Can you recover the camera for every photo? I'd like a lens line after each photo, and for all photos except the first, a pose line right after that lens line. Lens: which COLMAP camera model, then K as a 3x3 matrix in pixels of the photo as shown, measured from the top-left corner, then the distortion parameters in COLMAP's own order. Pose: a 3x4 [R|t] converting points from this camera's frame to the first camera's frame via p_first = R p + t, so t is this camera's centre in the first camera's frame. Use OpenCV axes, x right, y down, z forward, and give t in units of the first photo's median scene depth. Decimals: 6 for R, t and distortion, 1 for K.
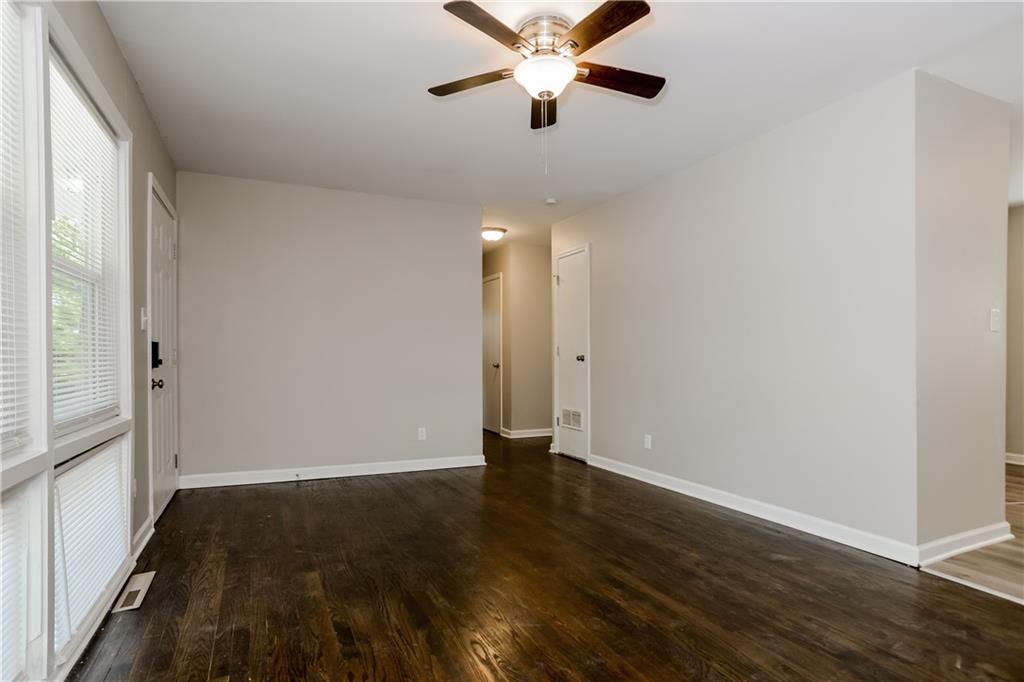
lens RADIAL K [[525.1, 0, 512.0], [0, 525.1, 341.0], [0, 0, 1]] dist [0.001686, 0.001731]
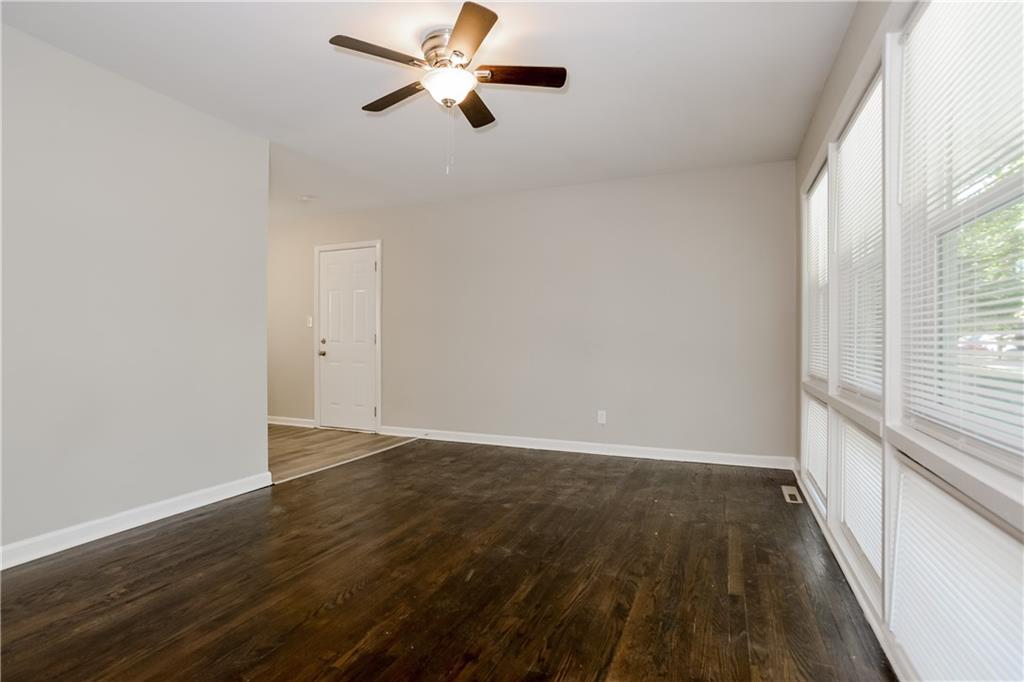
lens RADIAL K [[525.1, 0, 512.0], [0, 525.1, 341.0], [0, 0, 1]] dist [0.001686, 0.001731]
pose [[-0.670902, 0.006190, 0.741520, -0.816292], [-0.025955, 0.999156, -0.031824, 0.069276], [-0.741091, -0.040597, -0.670176, 1.632069]]
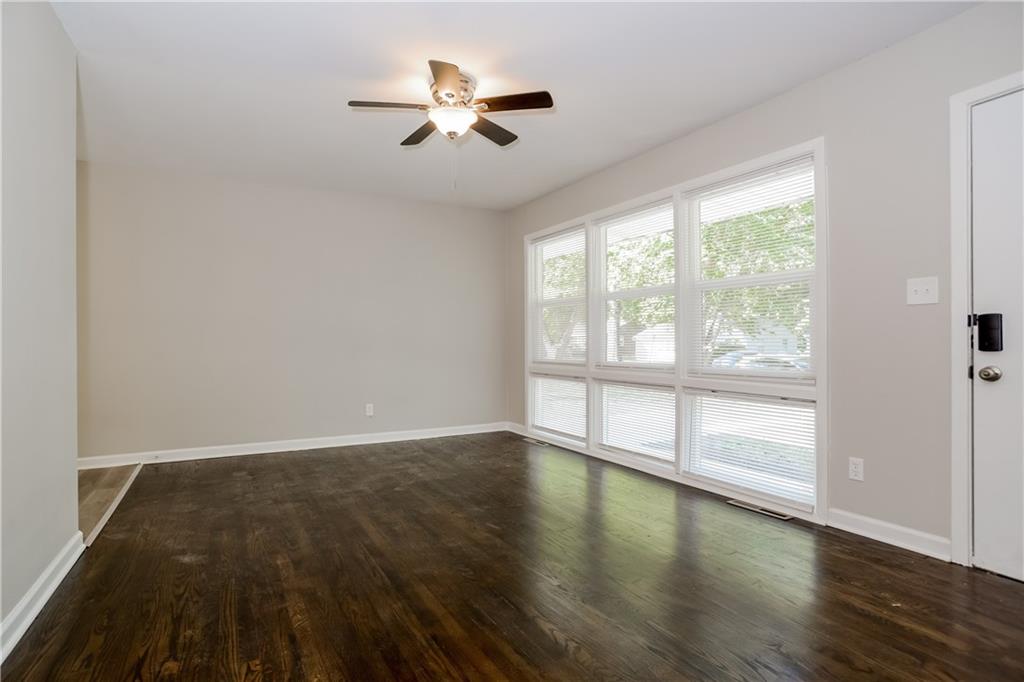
lens RADIAL K [[493.9, 0, 511.6], [0, 493.9, 382.1], [0, 0, 1]] dist [0.000217, 0.000301]
pose [[-0.996561, 0.006934, -0.082568, 0.021393], [0.003402, 0.999076, 0.042842, 0.076940], [0.082789, 0.042413, -0.995664, 2.193940]]
